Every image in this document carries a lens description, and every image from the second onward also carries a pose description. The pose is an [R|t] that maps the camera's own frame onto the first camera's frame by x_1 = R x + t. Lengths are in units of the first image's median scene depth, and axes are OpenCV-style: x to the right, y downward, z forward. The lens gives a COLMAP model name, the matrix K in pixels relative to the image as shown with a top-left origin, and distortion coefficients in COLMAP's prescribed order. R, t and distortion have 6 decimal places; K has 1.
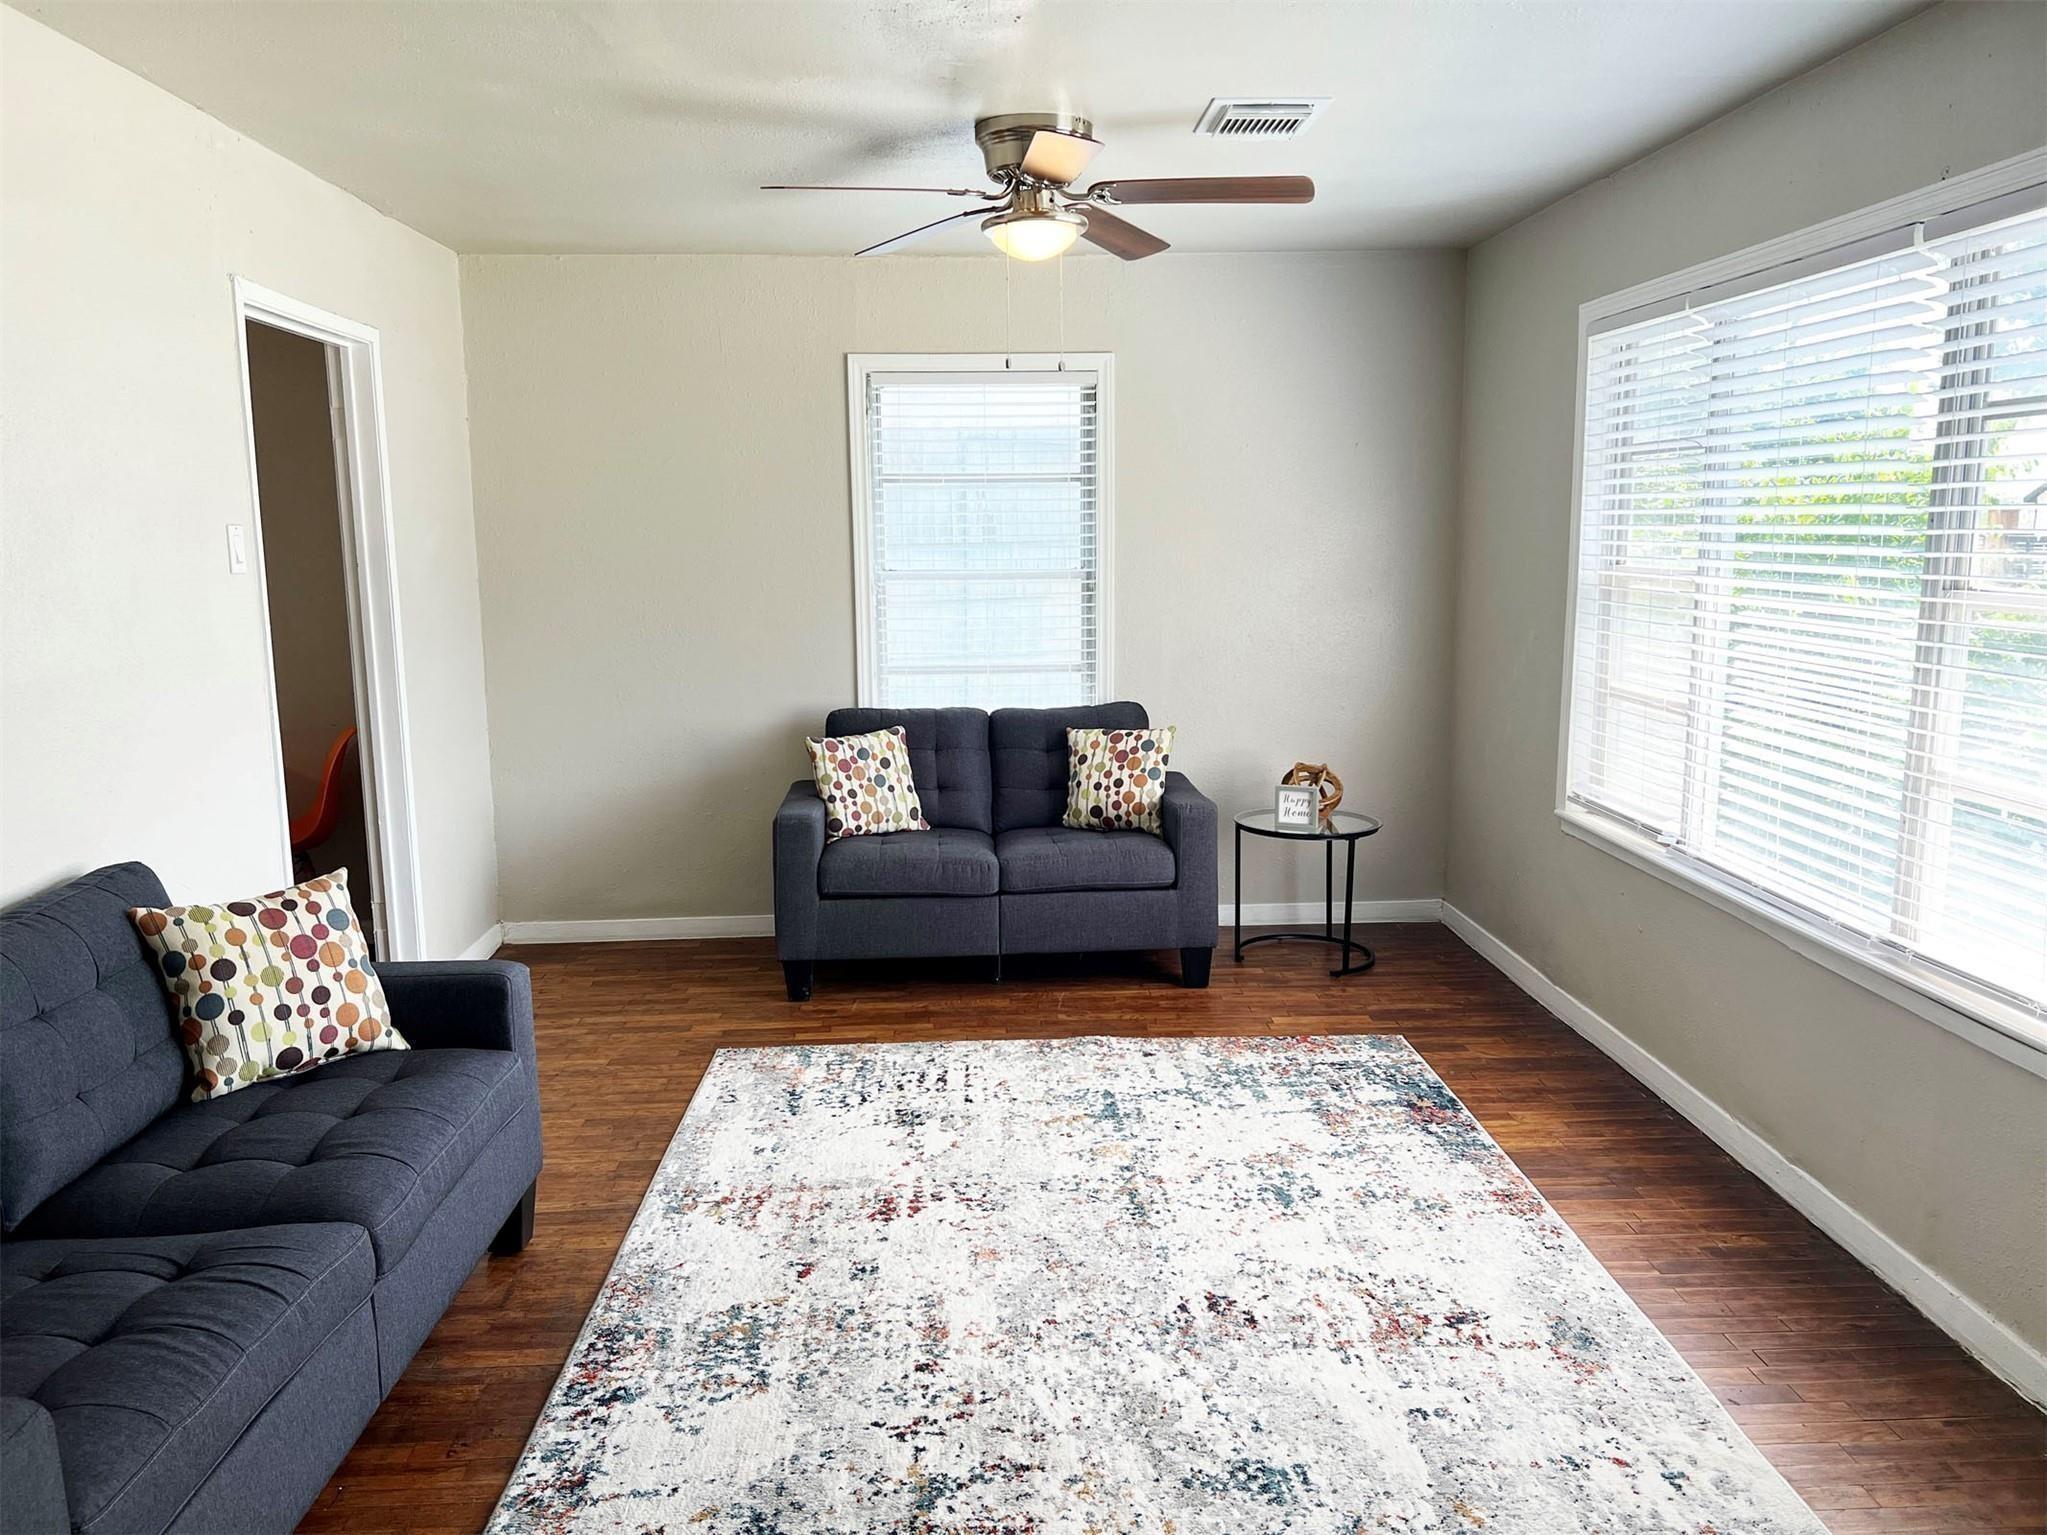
lens RADIAL K [[1538.5, 0, 1018.3], [0, 1538.5, 762.0], [0, 0, 1]] dist [0.074751, -0.084022]
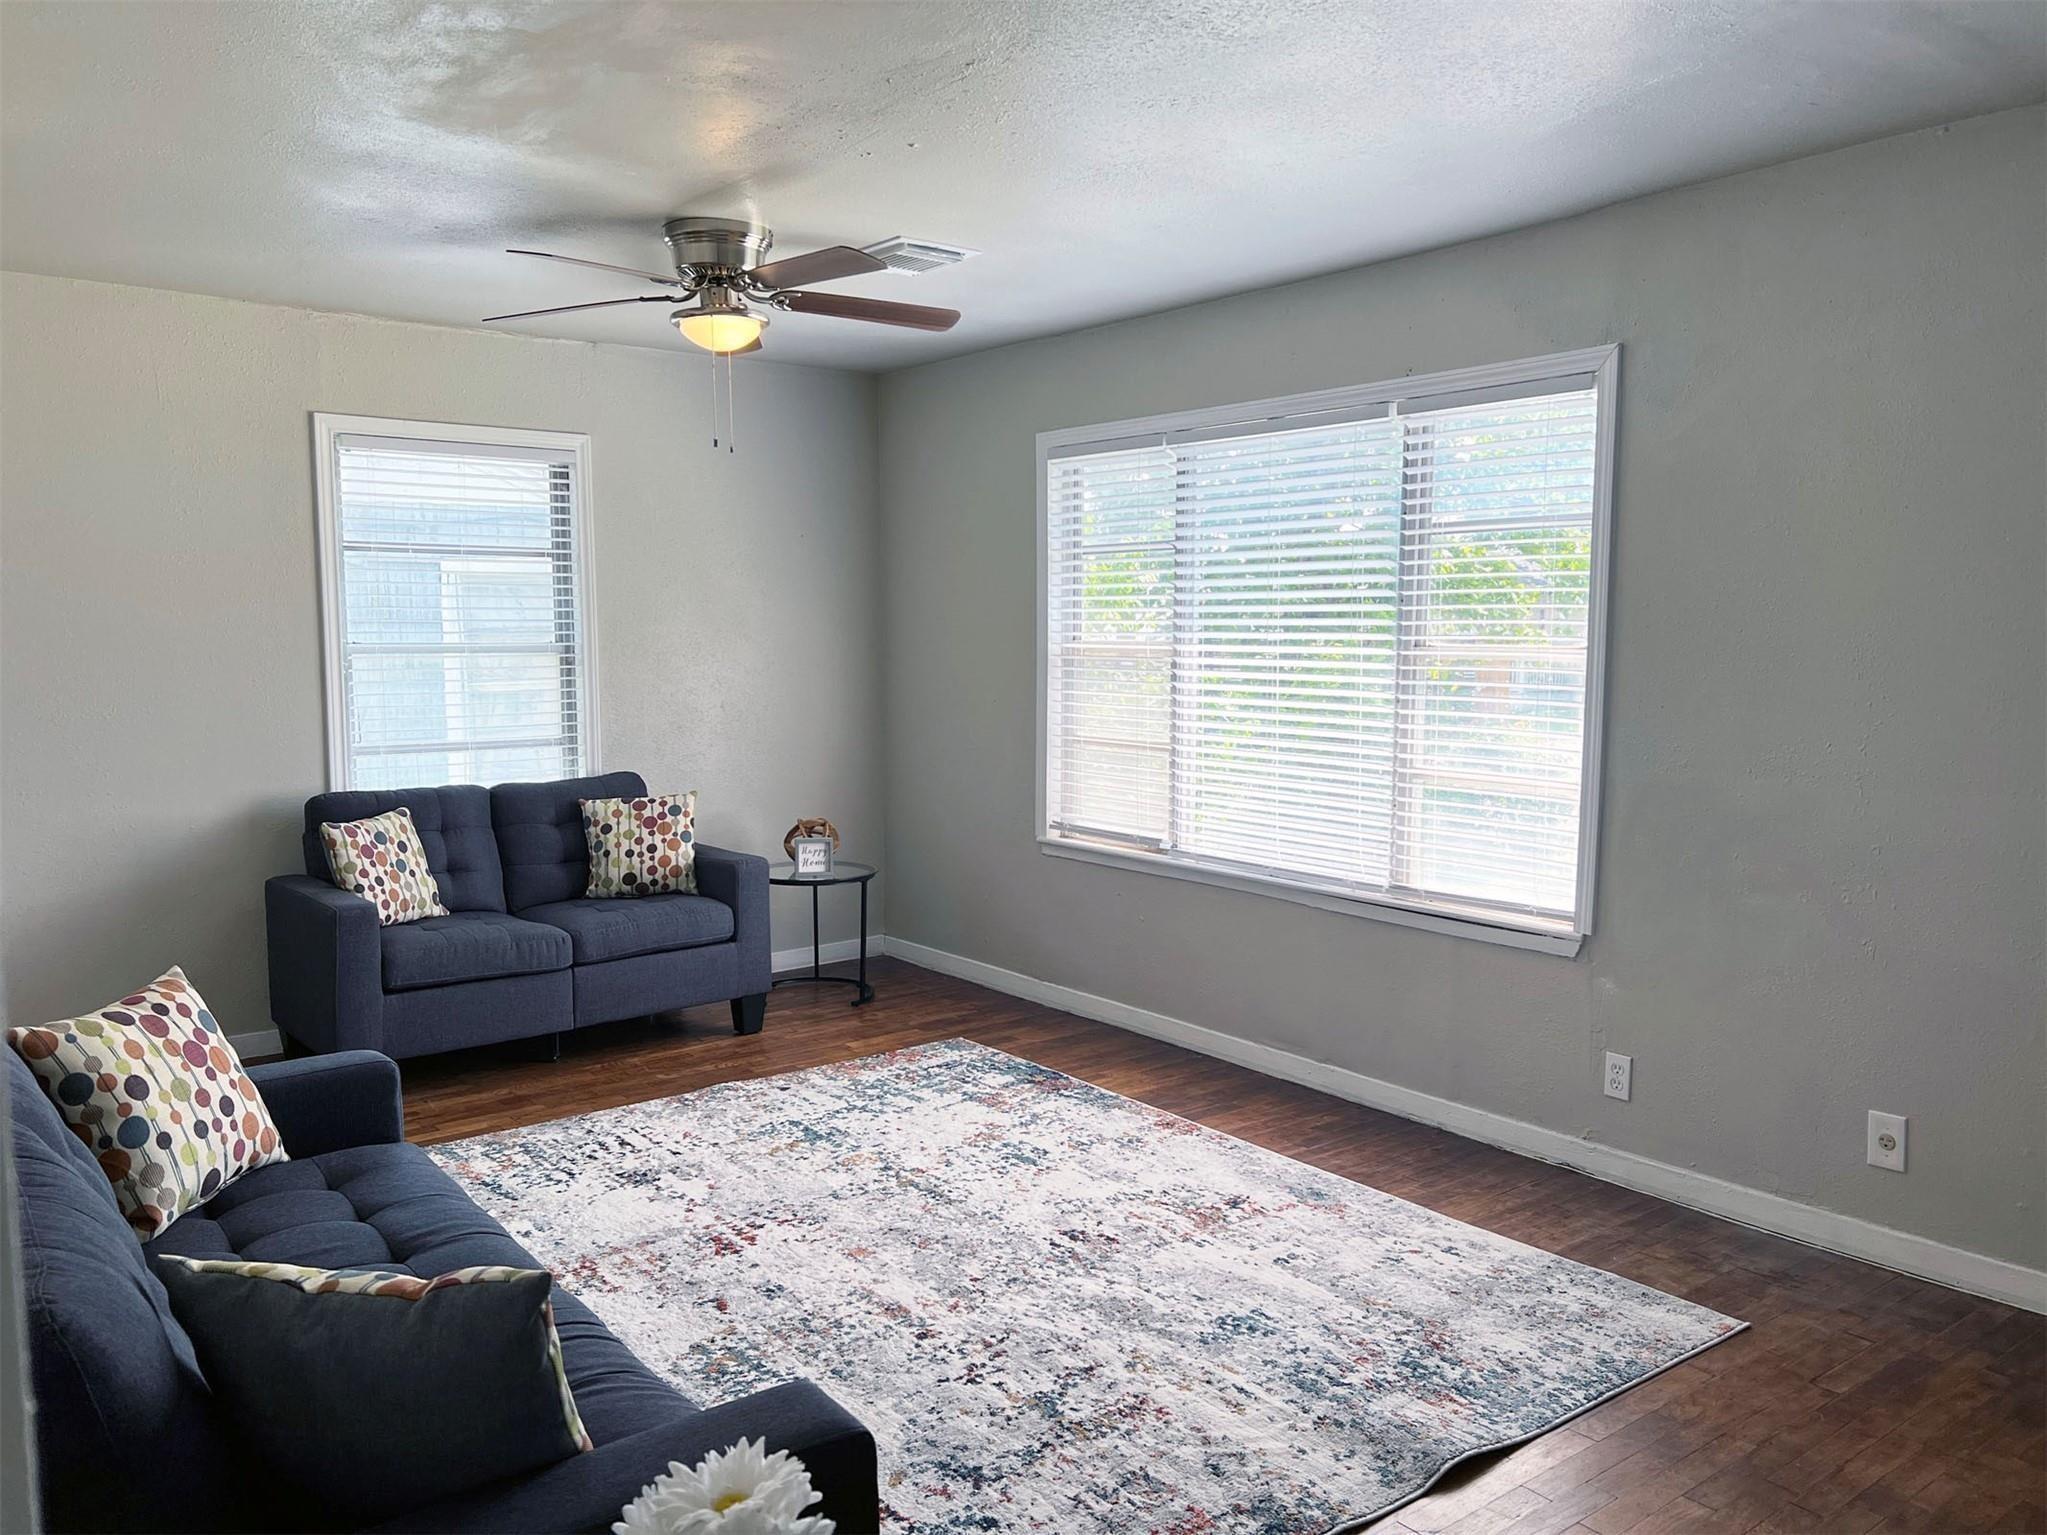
lens RADIAL K [[1538.5, 0, 1018.0], [0, 1538.5, 757.7], [0, 0, 1]] dist [0.074751, -0.084022]
pose [[0.810614, -0.039495, 0.584248, -0.442548], [0.078769, 0.996010, -0.041957, 0.020945], [-0.580259, 0.080031, 0.810490, 0.019877]]
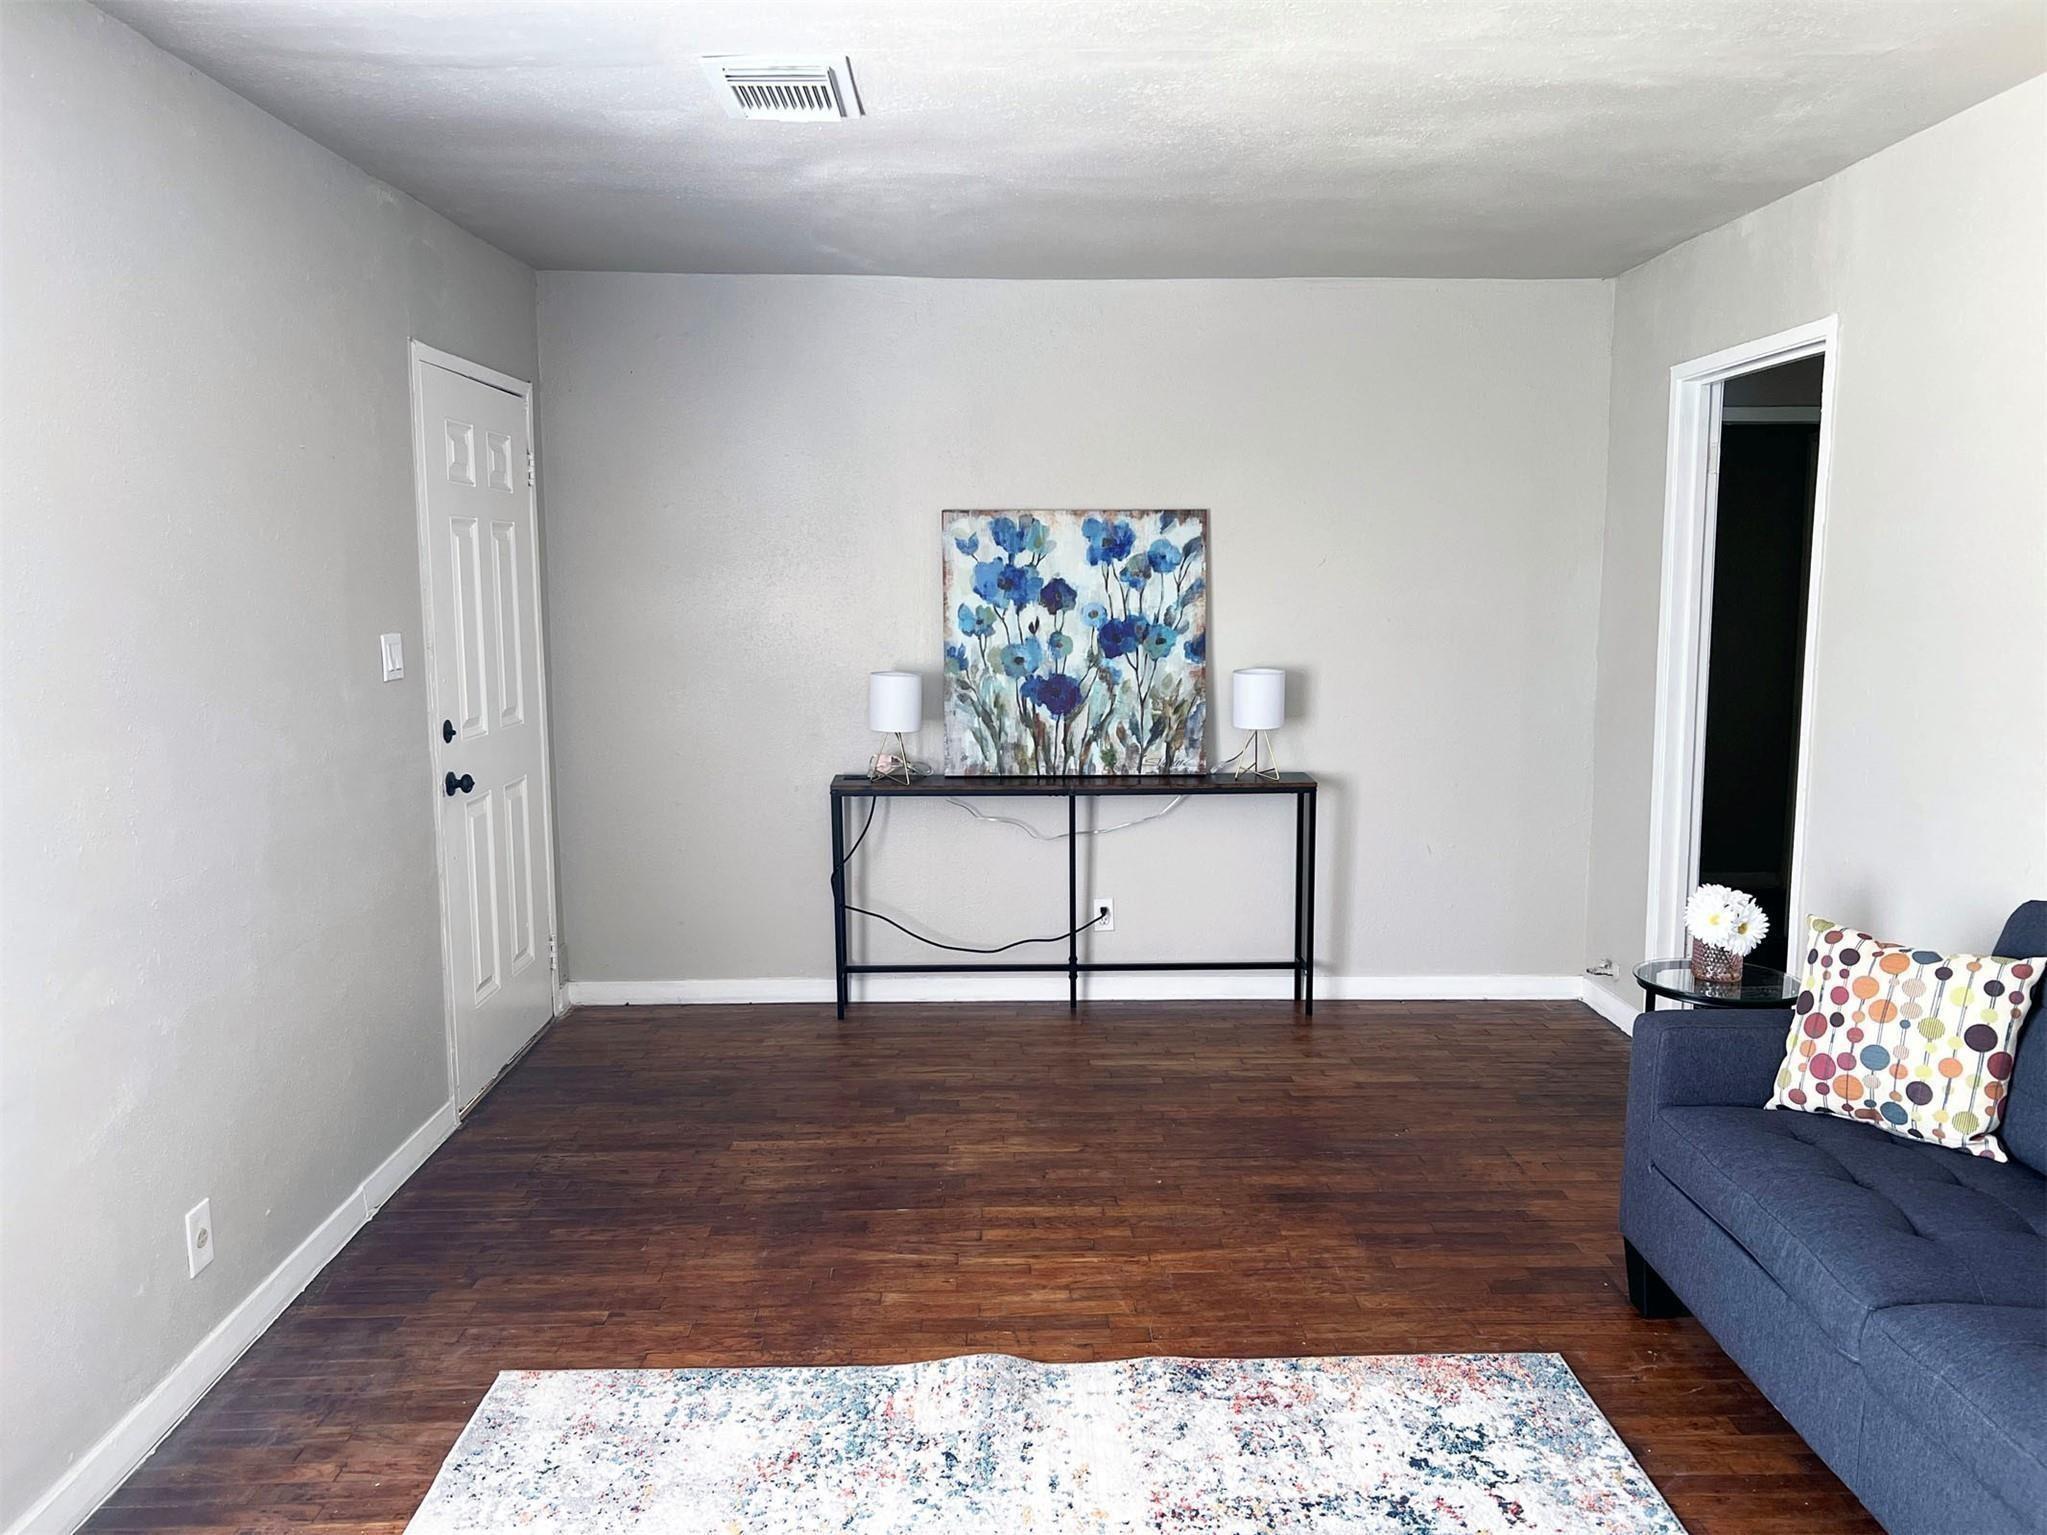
lens RADIAL K [[1538.5, 0, 1036.7], [0, 1538.5, 770.0], [0, 0, 1]] dist [0.074751, -0.084022]
pose [[-0.999797, 0.014671, 0.013805, 0.039594], [0.017860, 0.962525, 0.270604, -0.166322], [-0.009318, 0.270795, -0.962592, 1.096899]]
